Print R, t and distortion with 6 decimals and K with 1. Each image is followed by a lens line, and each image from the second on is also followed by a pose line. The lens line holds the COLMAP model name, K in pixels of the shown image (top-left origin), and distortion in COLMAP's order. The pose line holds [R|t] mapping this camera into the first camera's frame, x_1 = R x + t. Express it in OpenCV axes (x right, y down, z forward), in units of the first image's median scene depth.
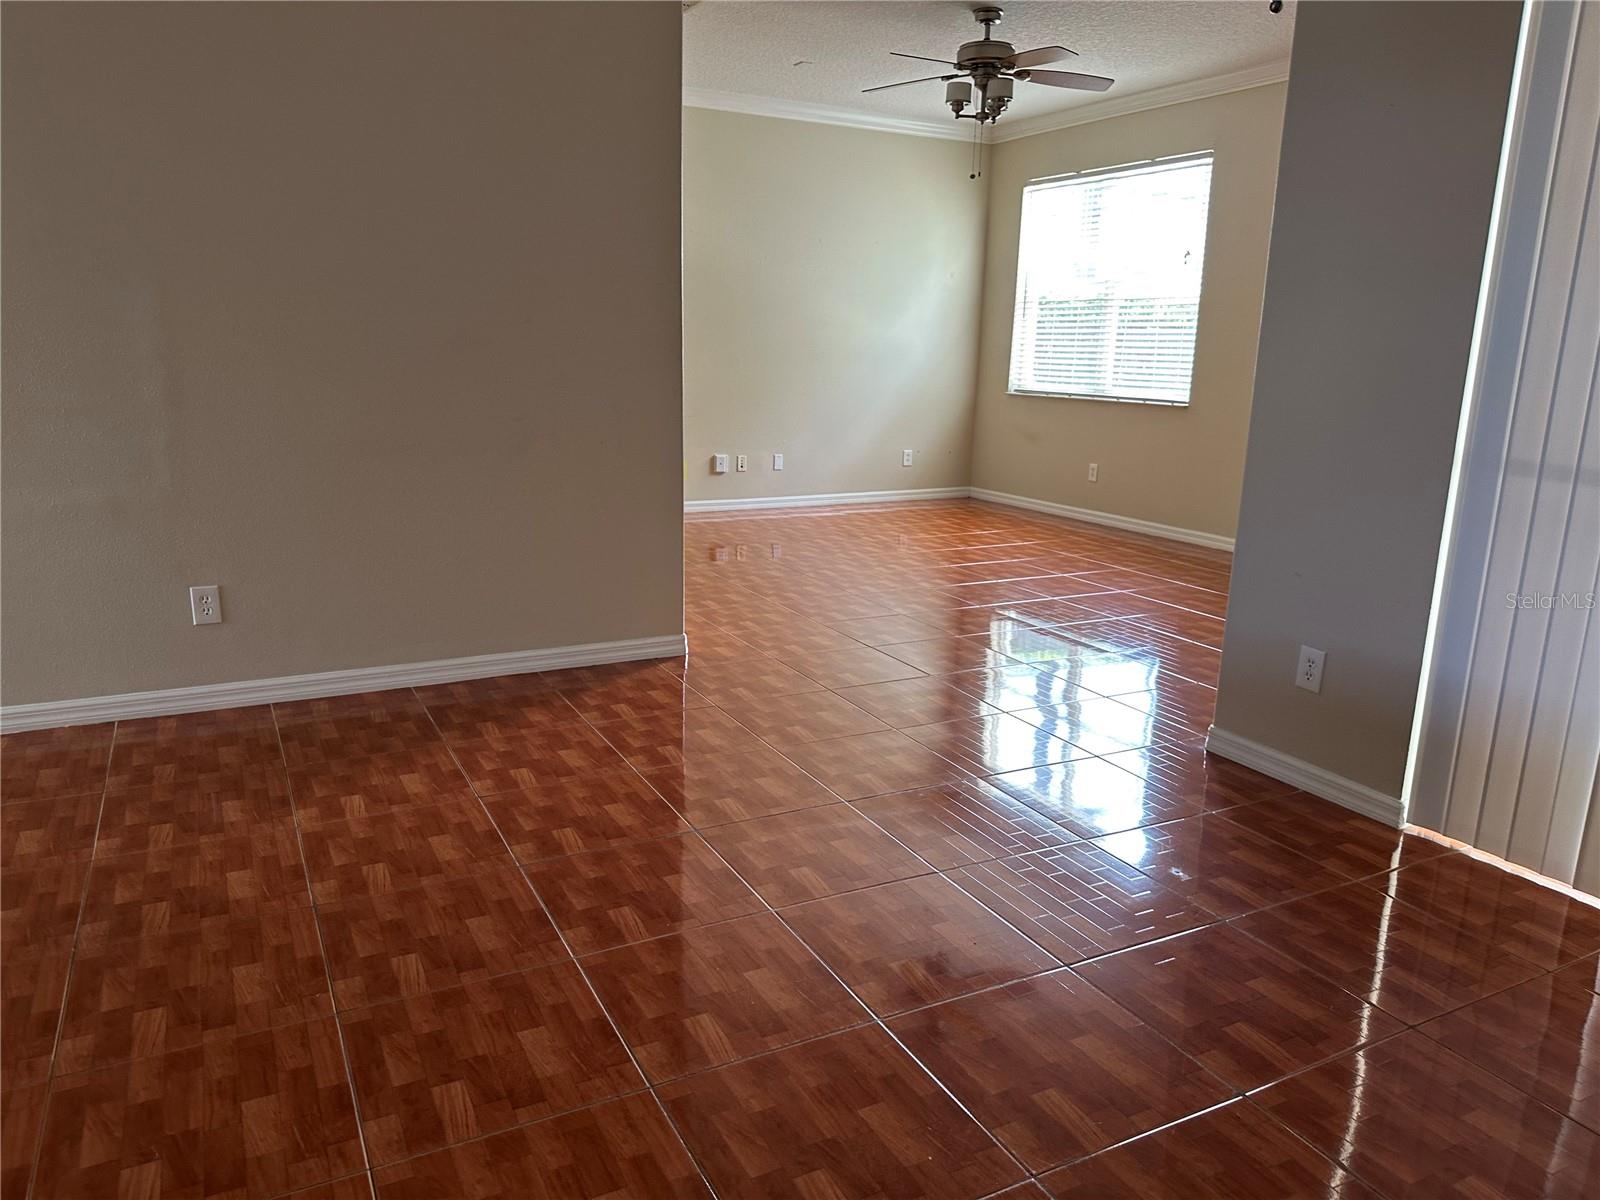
lens RADIAL K [[1118.0, 0, 791.3], [0, 1118.0, 610.4], [0, 0, 1]] dist [0.122922, -0.194890]
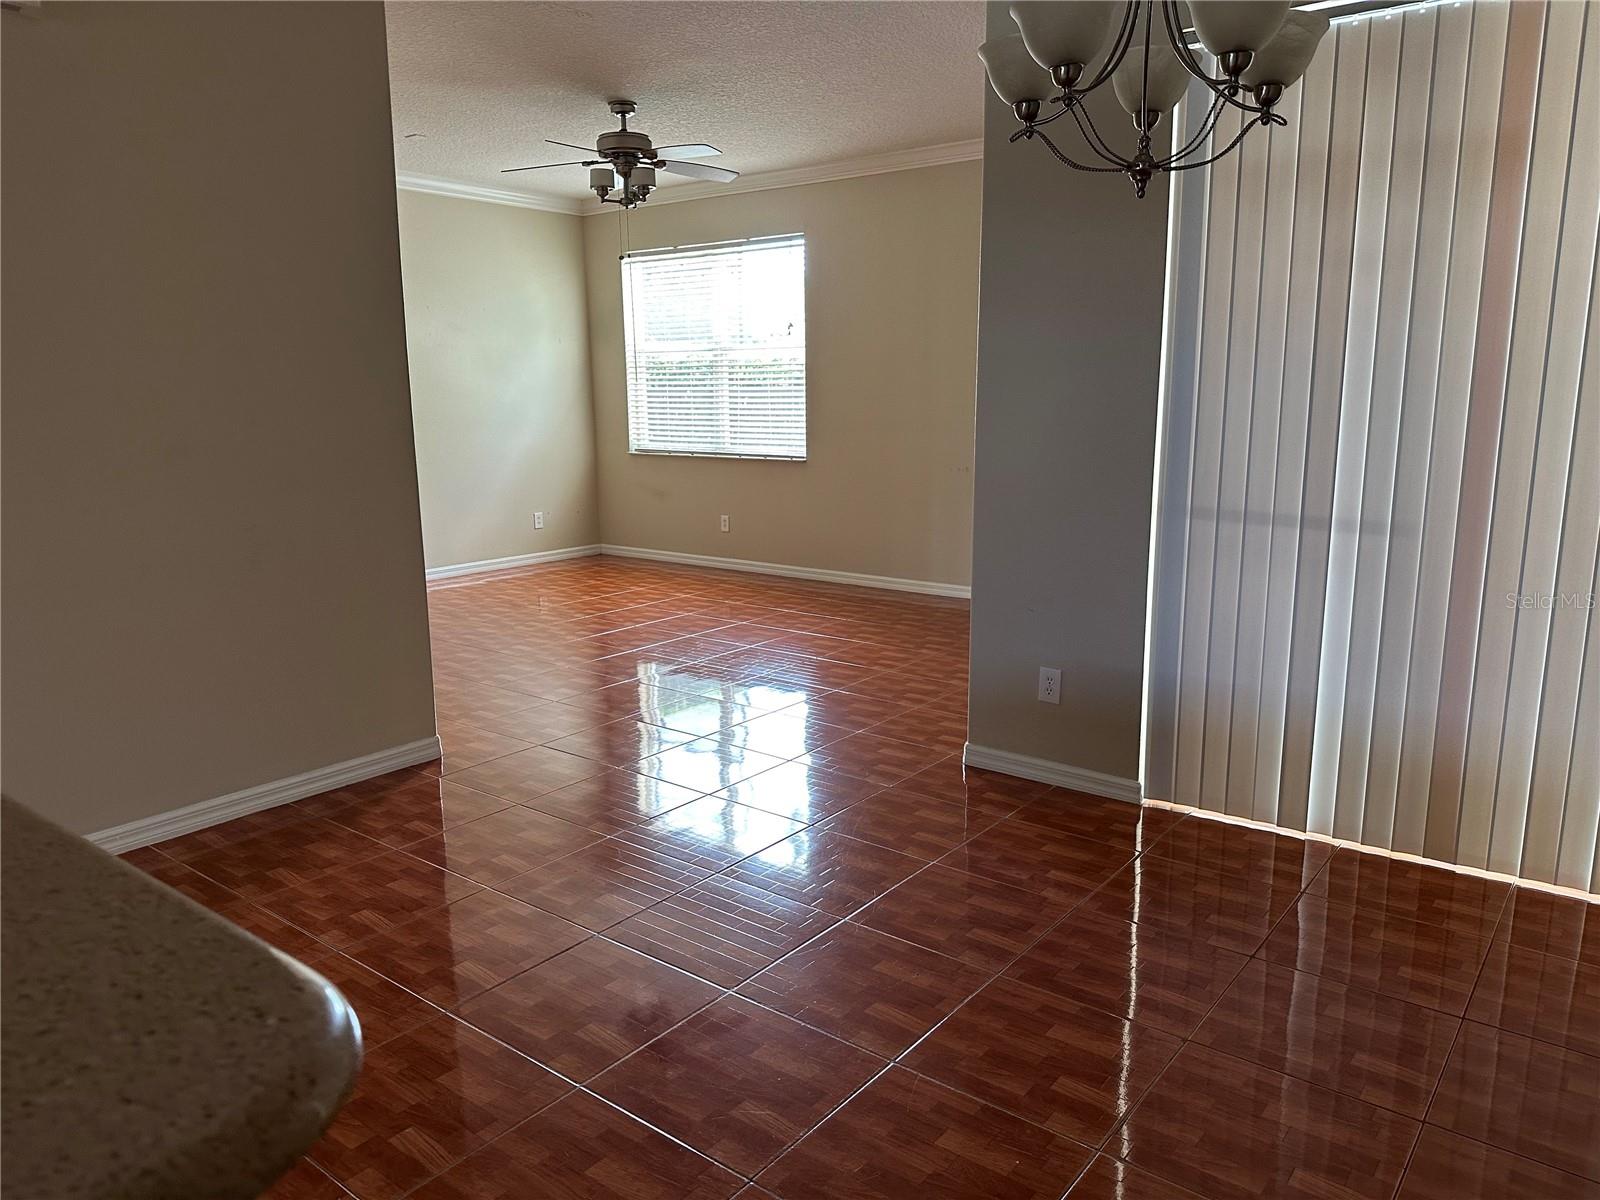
lens RADIAL K [[1118.0, 0, 791.3], [0, 1118.0, 610.4], [0, 0, 1]] dist [0.122922, -0.194890]
pose [[0.910405, -0.109141, 0.399061, -0.154168], [0.123833, 0.992241, -0.011135, -0.028340], [-0.394750, 0.059554, 0.916857, -0.000281]]
